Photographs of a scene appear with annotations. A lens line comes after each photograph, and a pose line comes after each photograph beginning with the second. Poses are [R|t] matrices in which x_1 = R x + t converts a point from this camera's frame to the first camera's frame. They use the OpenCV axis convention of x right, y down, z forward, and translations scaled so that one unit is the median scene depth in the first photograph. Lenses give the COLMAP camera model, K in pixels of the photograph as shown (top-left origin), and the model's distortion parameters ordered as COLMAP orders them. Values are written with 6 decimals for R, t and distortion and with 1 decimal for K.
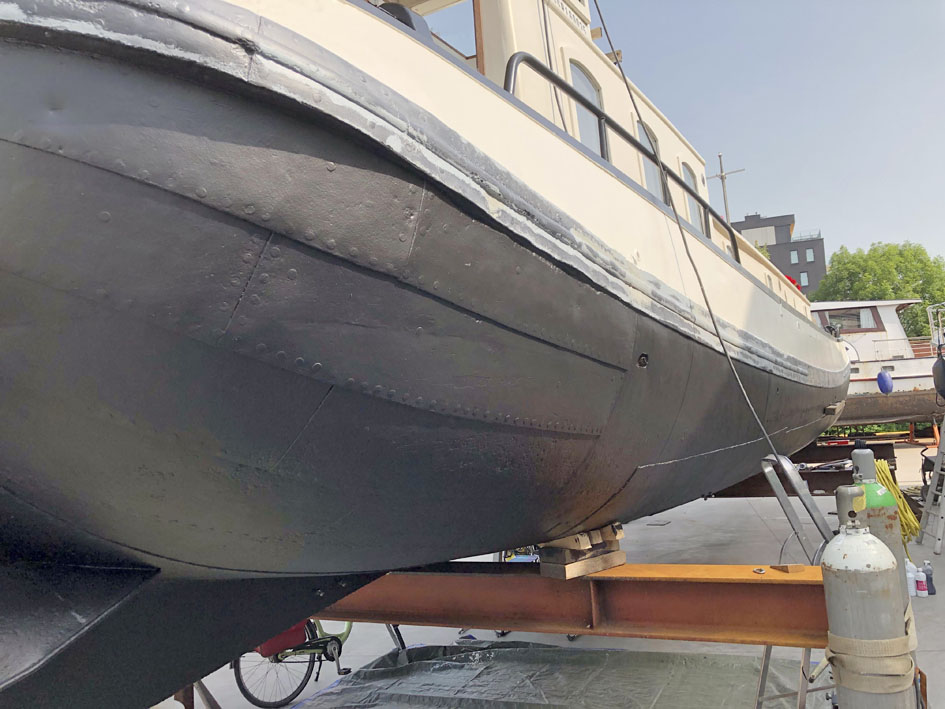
lens RADIAL K [[796.0, 0, 472.5], [0, 796.0, 354.5], [0, 0, 1]] dist [0.001881, -0.001418]
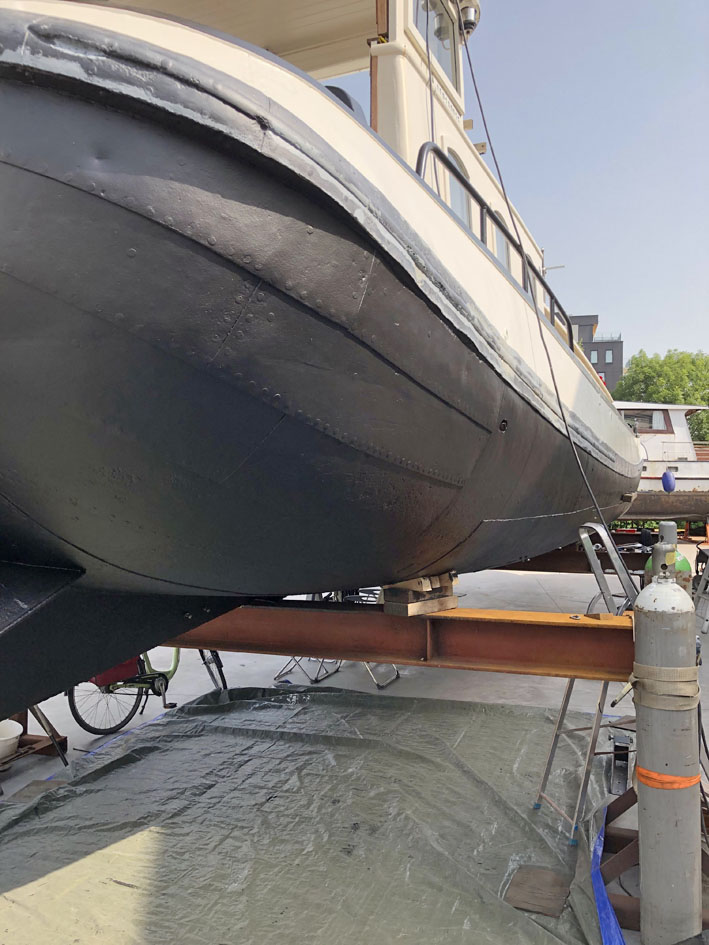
lens RADIAL K [[796.0, 0, 351.7], [0, 796.0, 483.3], [0, 0, 1]] dist [0.001881, -0.001418]
pose [[0.991751, 0.073516, 0.105003, -0.099956], [-0.080390, 0.994783, 0.062803, 0.030408], [-0.099839, -0.070726, 0.992487, -0.108369]]
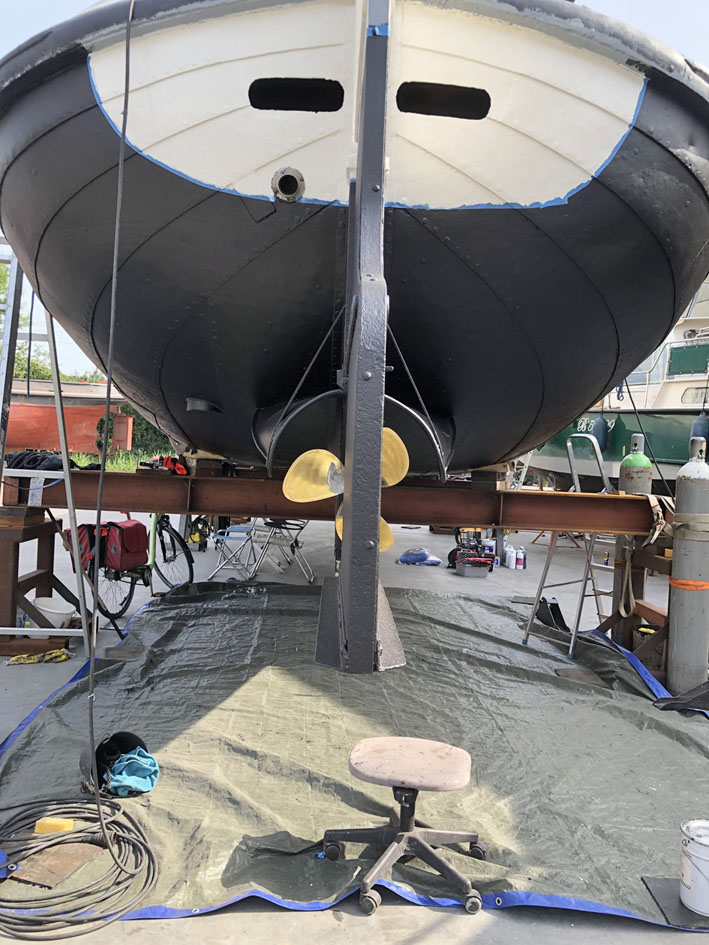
lens RADIAL K [[796.0, 0, 351.7], [0, 796.0, 483.3], [0, 0, 1]] dist [0.001881, -0.001418]
pose [[0.858164, 0.109774, 0.501503, -0.949568], [-0.160040, 0.985395, 0.058166, 0.241961], [-0.487793, -0.130177, 0.863198, -0.184225]]
